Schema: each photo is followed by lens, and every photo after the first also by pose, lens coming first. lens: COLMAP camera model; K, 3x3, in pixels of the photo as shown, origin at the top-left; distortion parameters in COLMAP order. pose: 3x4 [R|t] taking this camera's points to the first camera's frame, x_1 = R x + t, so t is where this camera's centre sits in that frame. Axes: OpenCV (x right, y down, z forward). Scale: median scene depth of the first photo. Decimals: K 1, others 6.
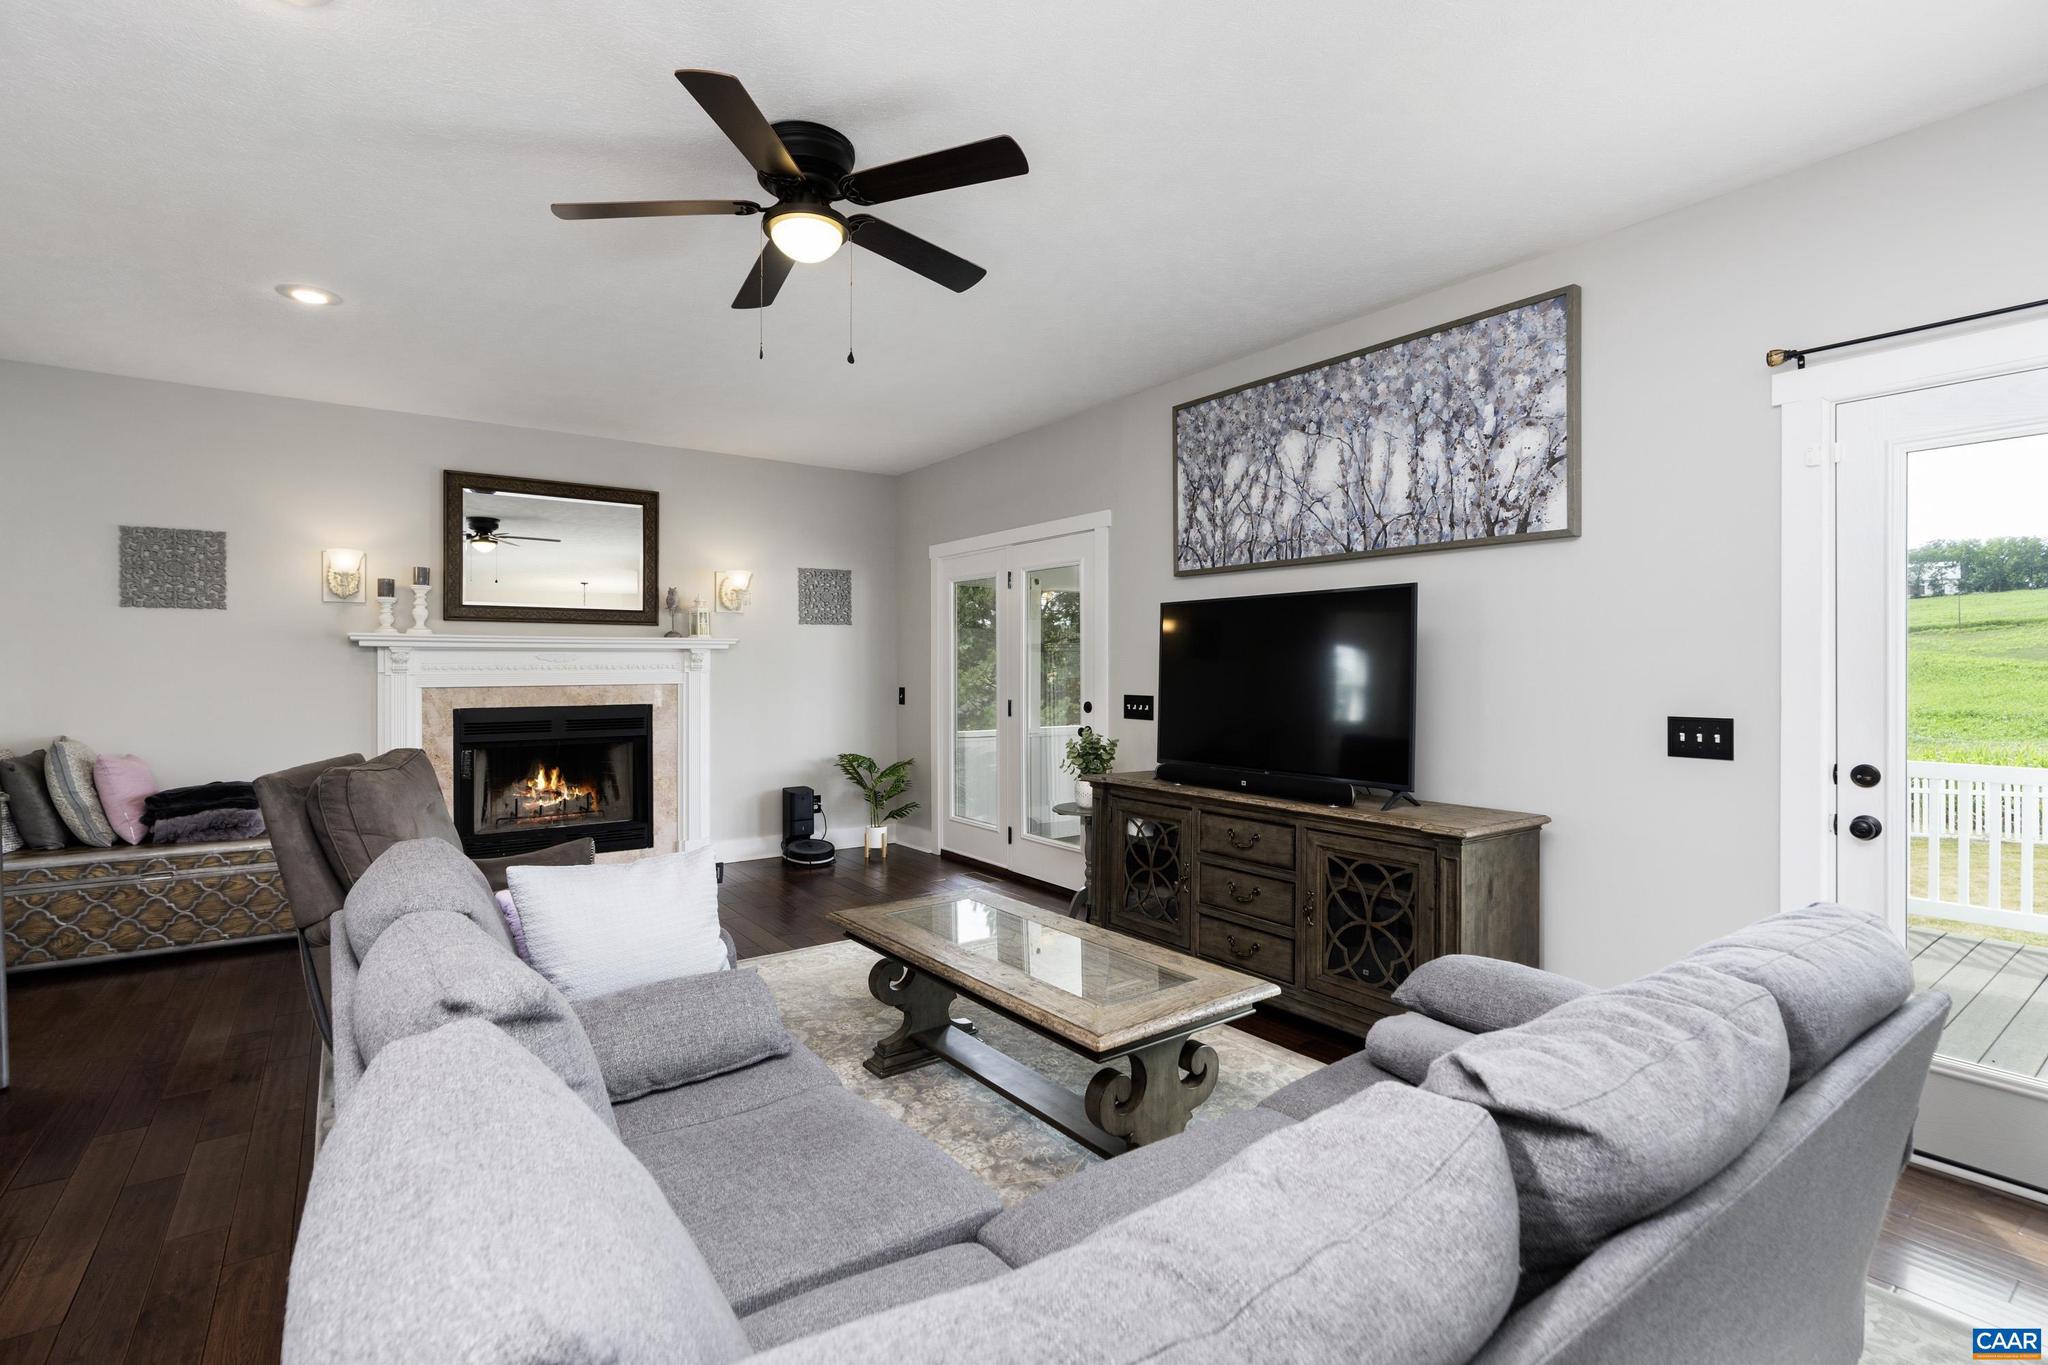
lens RADIAL K [[928.1, 0, 1022.5], [0, 928.1, 669.7], [0, 0, 1]] dist [-0.001558, 0.000297]
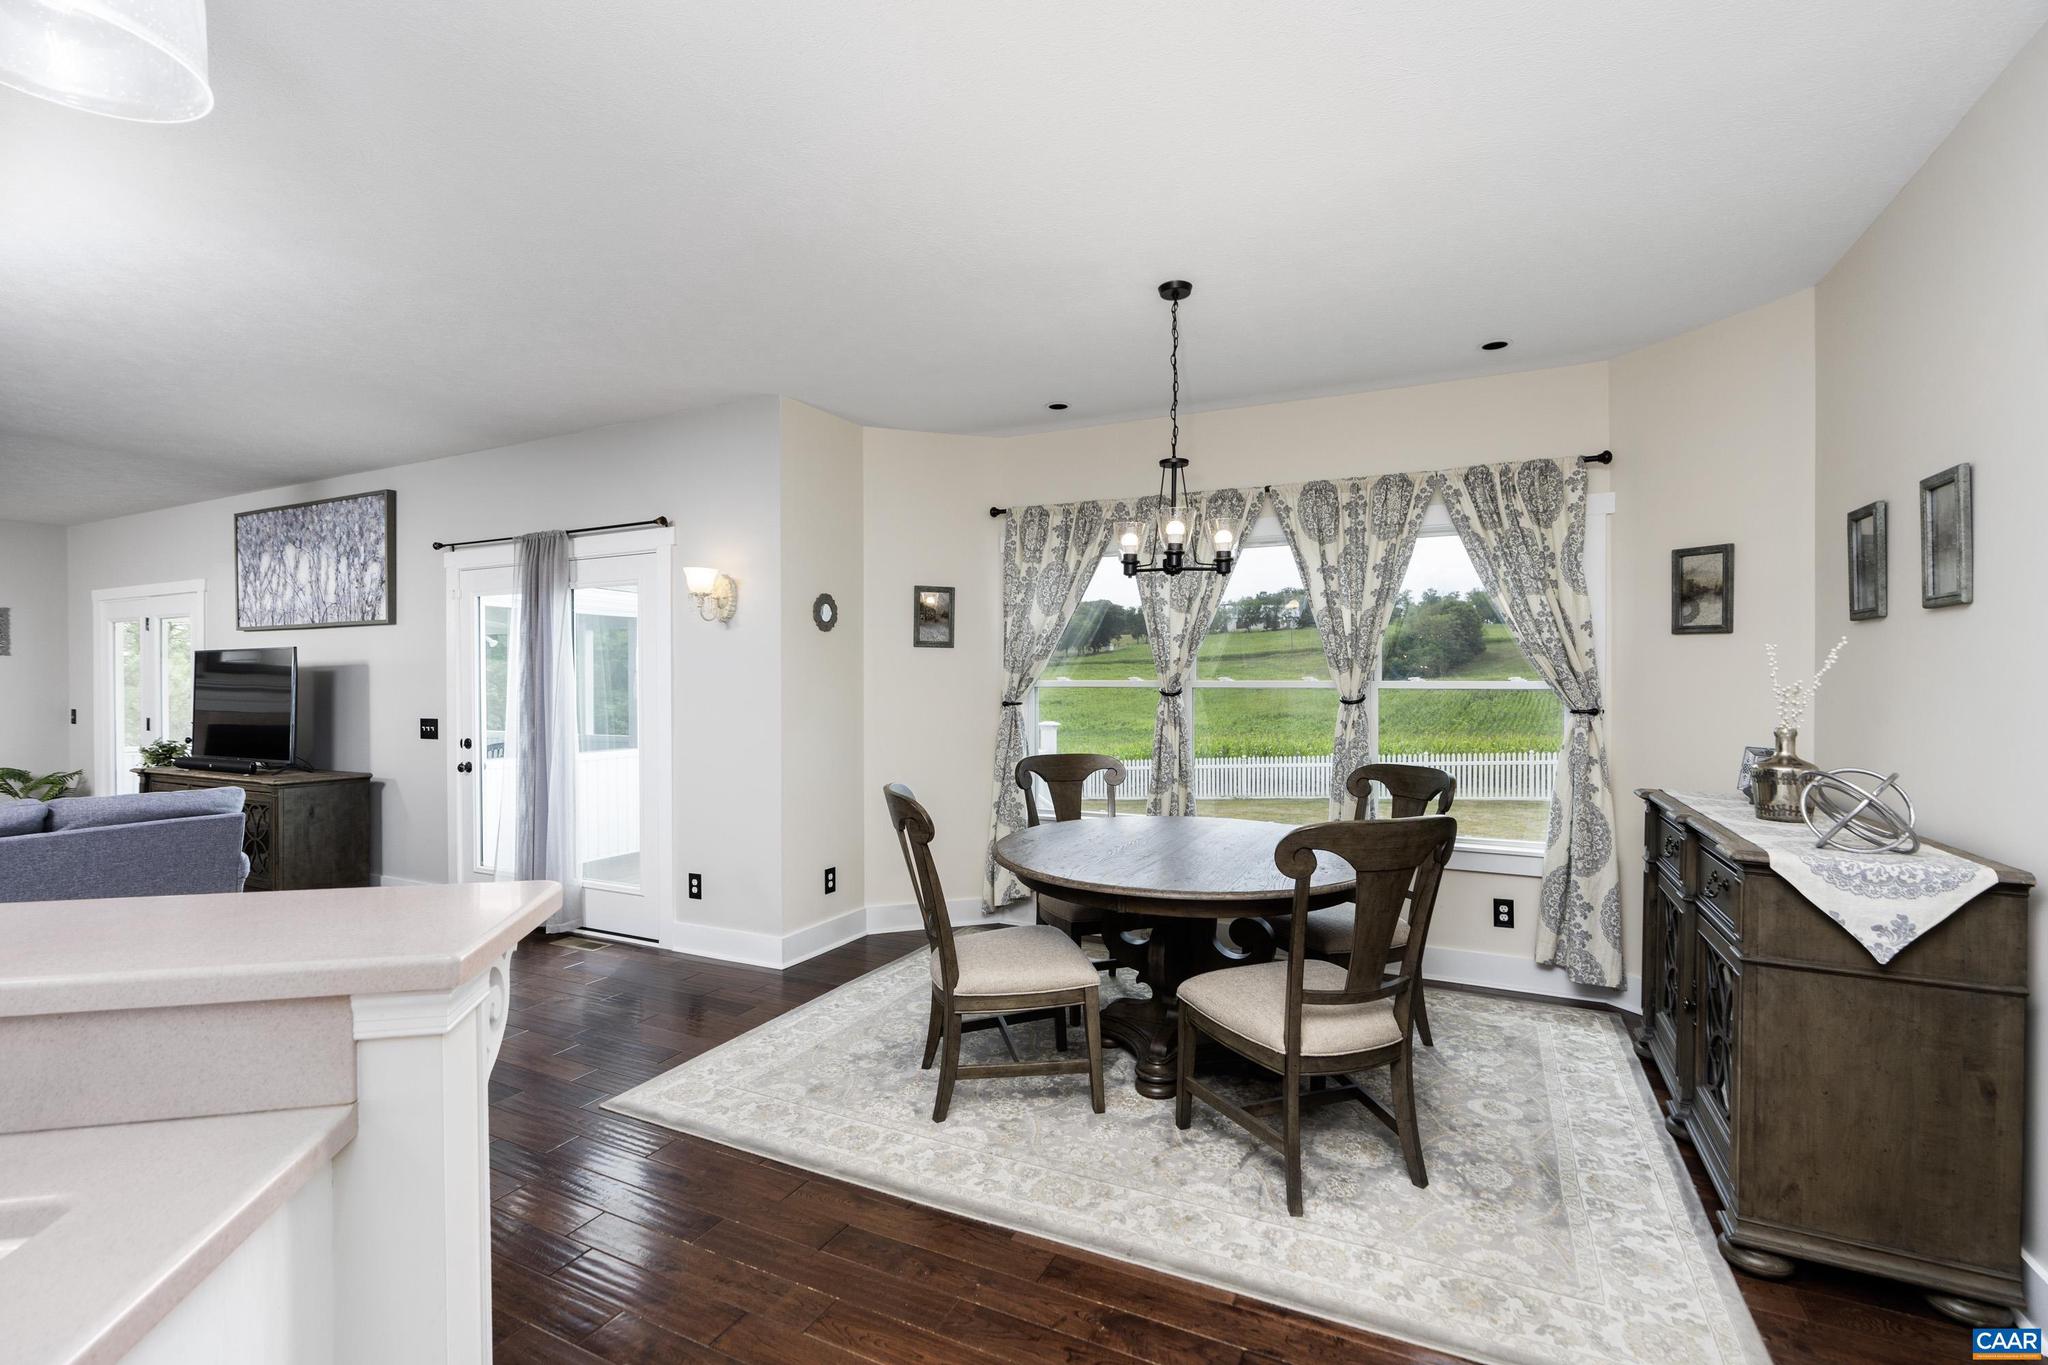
lens RADIAL K [[928.1, 0, 1023.3], [0, 928.1, 685.9], [0, 0, 1]] dist [-0.001558, 0.000297]
pose [[0.893715, -0.008708, 0.448551, 0.759148], [0.006791, 0.999960, 0.005882, -0.017222], [-0.448584, -0.002211, 0.893738, -1.057938]]
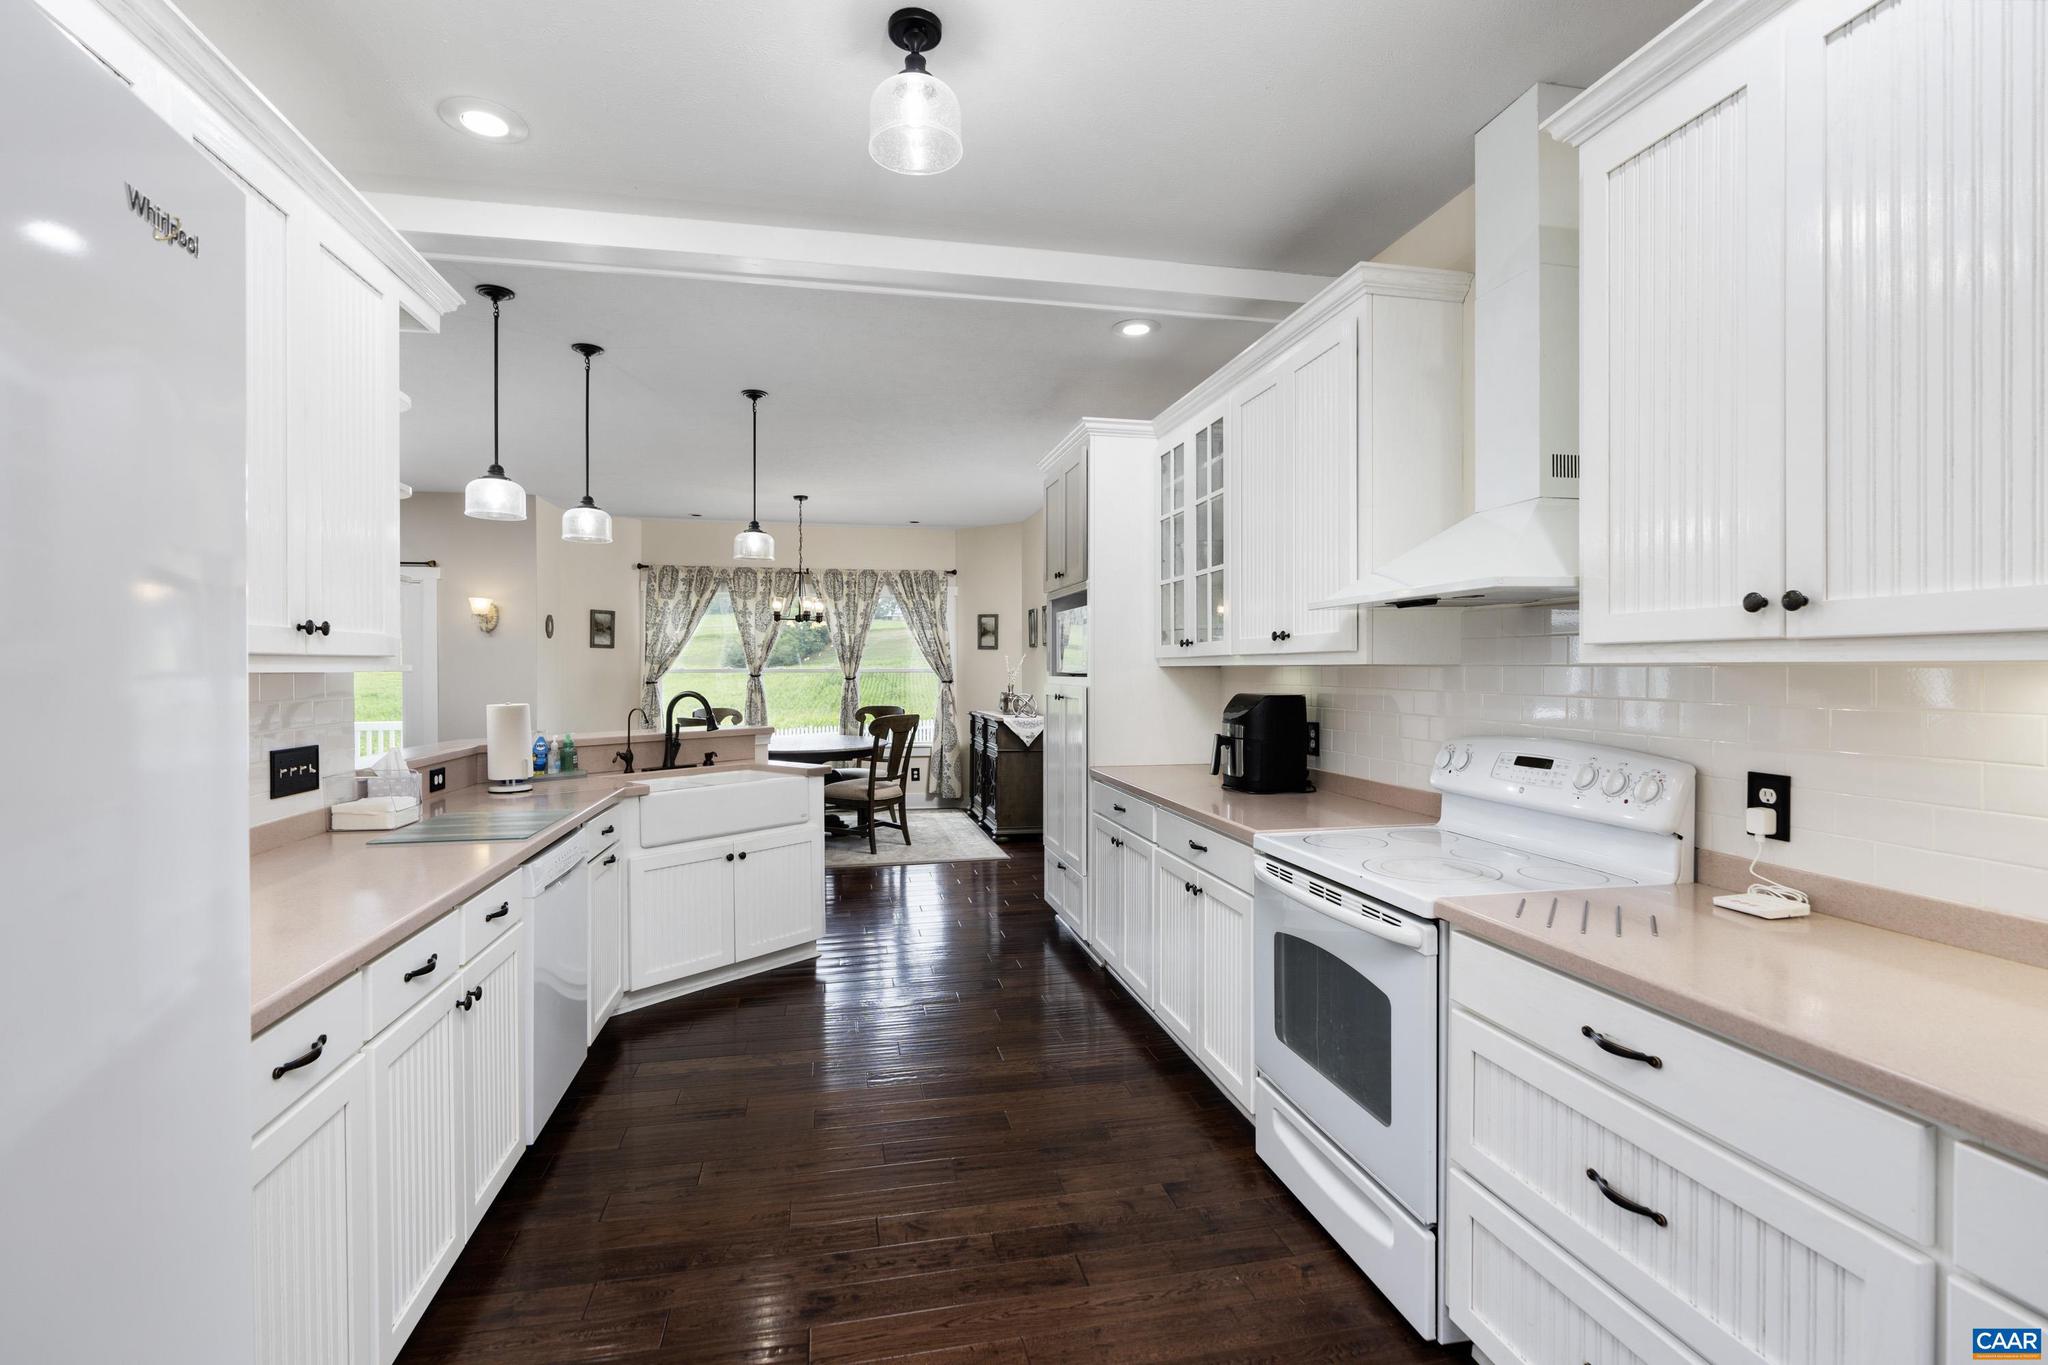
lens RADIAL K [[928.1, 0, 1013.6], [0, 928.1, 668.5], [0, 0, 1]] dist [-0.001558, 0.000297]
pose [[0.434572, -0.007772, 0.900603, -0.345168], [0.006867, 0.999962, 0.005315, -0.023584], [-0.900611, 0.003874, 0.434609, -1.633261]]
